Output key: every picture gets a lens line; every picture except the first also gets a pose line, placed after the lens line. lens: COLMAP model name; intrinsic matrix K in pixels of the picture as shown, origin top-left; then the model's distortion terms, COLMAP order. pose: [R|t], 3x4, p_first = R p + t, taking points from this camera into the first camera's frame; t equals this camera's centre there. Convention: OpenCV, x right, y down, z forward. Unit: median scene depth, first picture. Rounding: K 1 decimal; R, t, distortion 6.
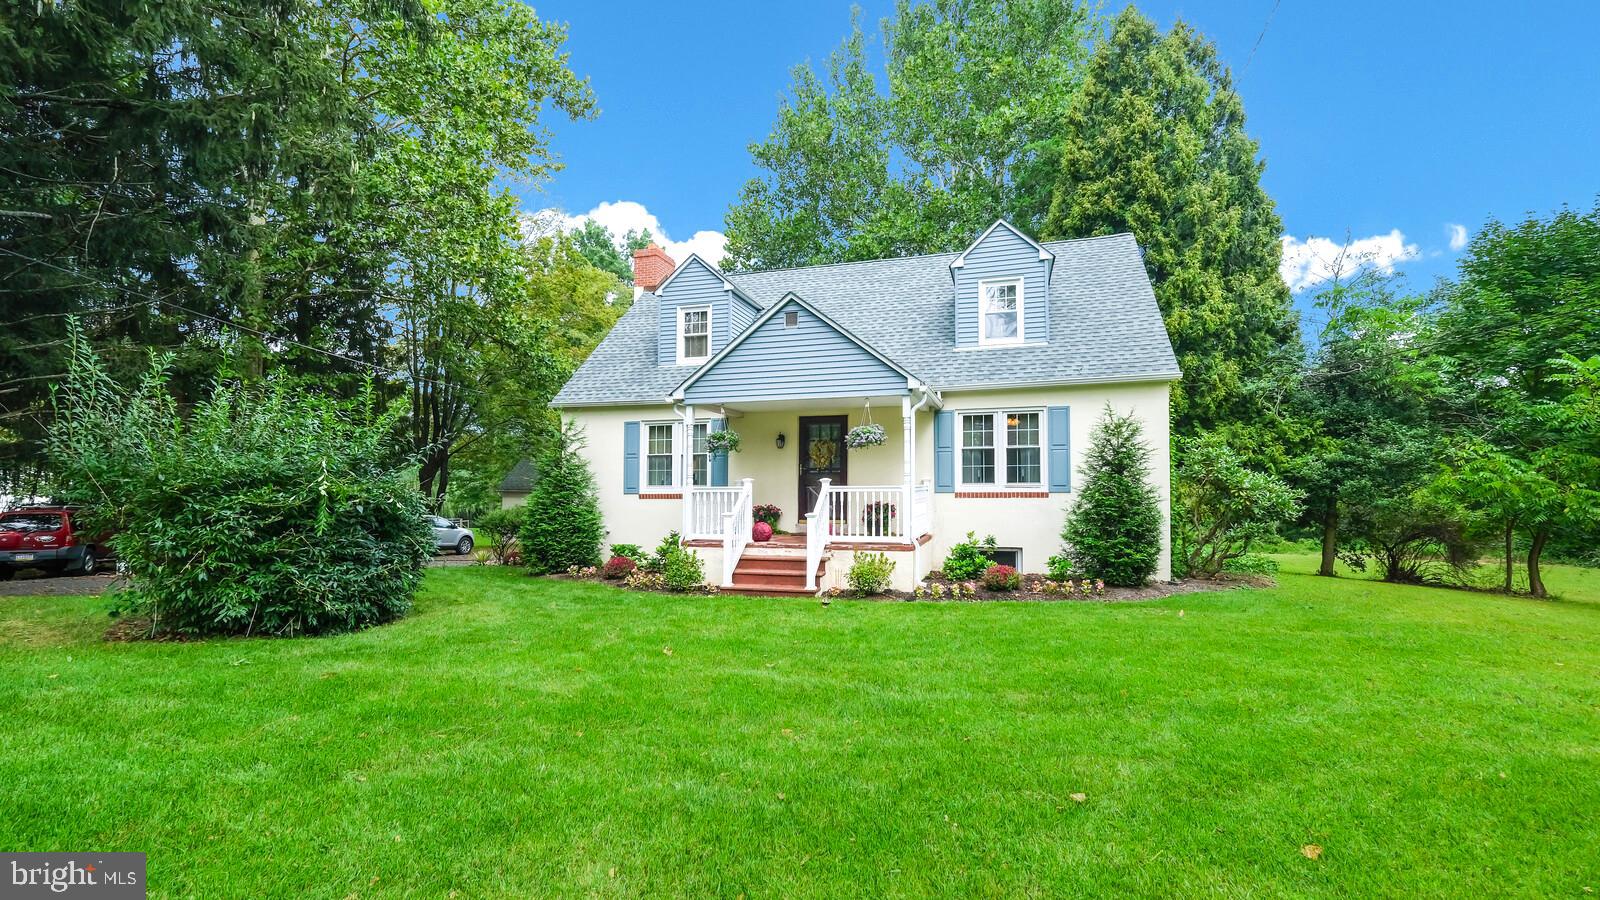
lens RADIAL K [[709.5, 0, 795.8], [0, 709.5, 457.3], [0, 0, 1]] dist [0.001637, 0.000186]
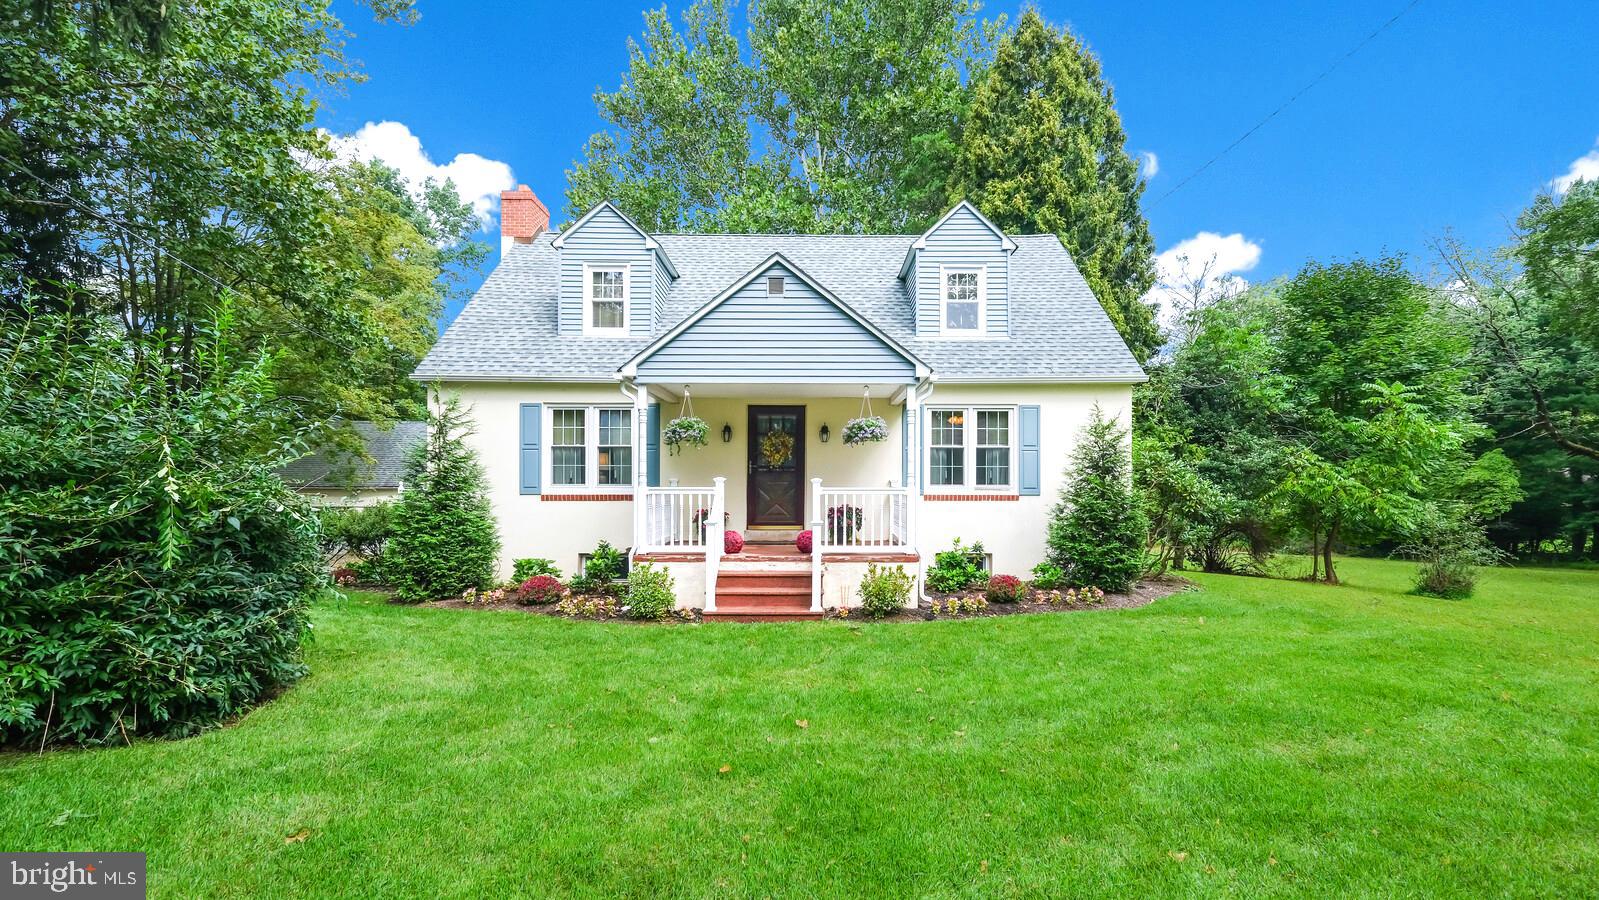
lens RADIAL K [[724.8, 0, 821.1], [0, 724.8, 483.8], [0, 0, 1]] dist [-0.003843, -0.000428]
pose [[0.954963, 0.008141, 0.296614, -0.170375], [-0.019982, 0.999119, 0.036911, 0.003279], [-0.296052, -0.041176, 0.954284, 0.137918]]
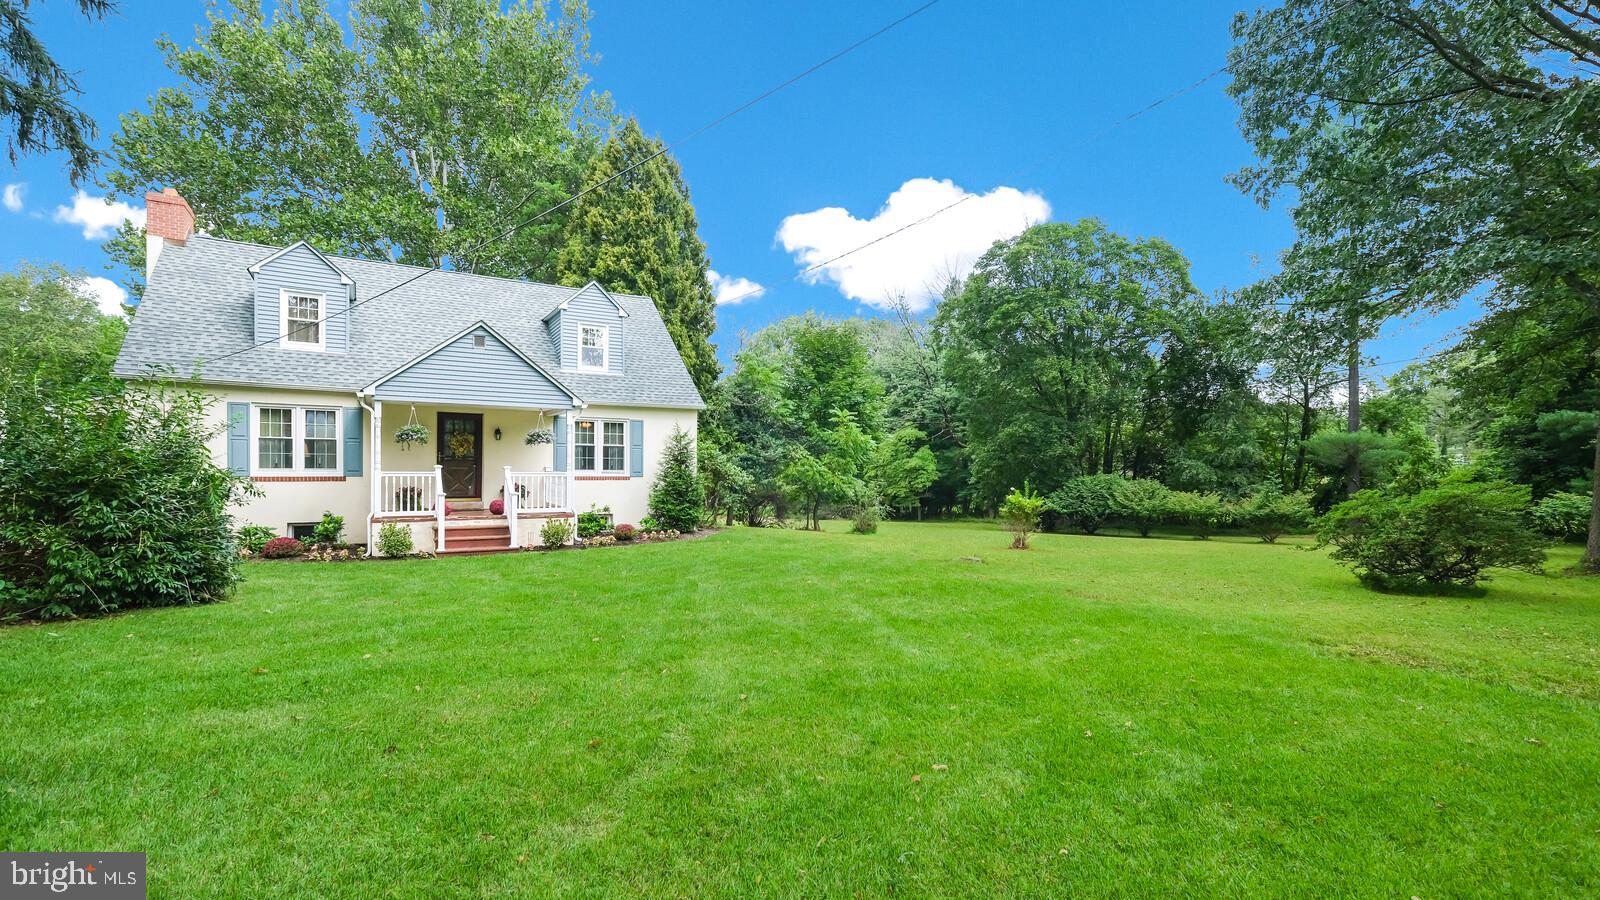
lens RADIAL K [[684.9, 0, 799.4], [0, 684.9, 464.4], [0, 0, 1]] dist [0.011663, 0.000104]
pose [[0.665375, 0.015079, 0.746357, -0.450253], [-0.043279, 0.998894, 0.018402, -0.017116], [-0.745254, -0.044546, 0.665291, -0.216663]]
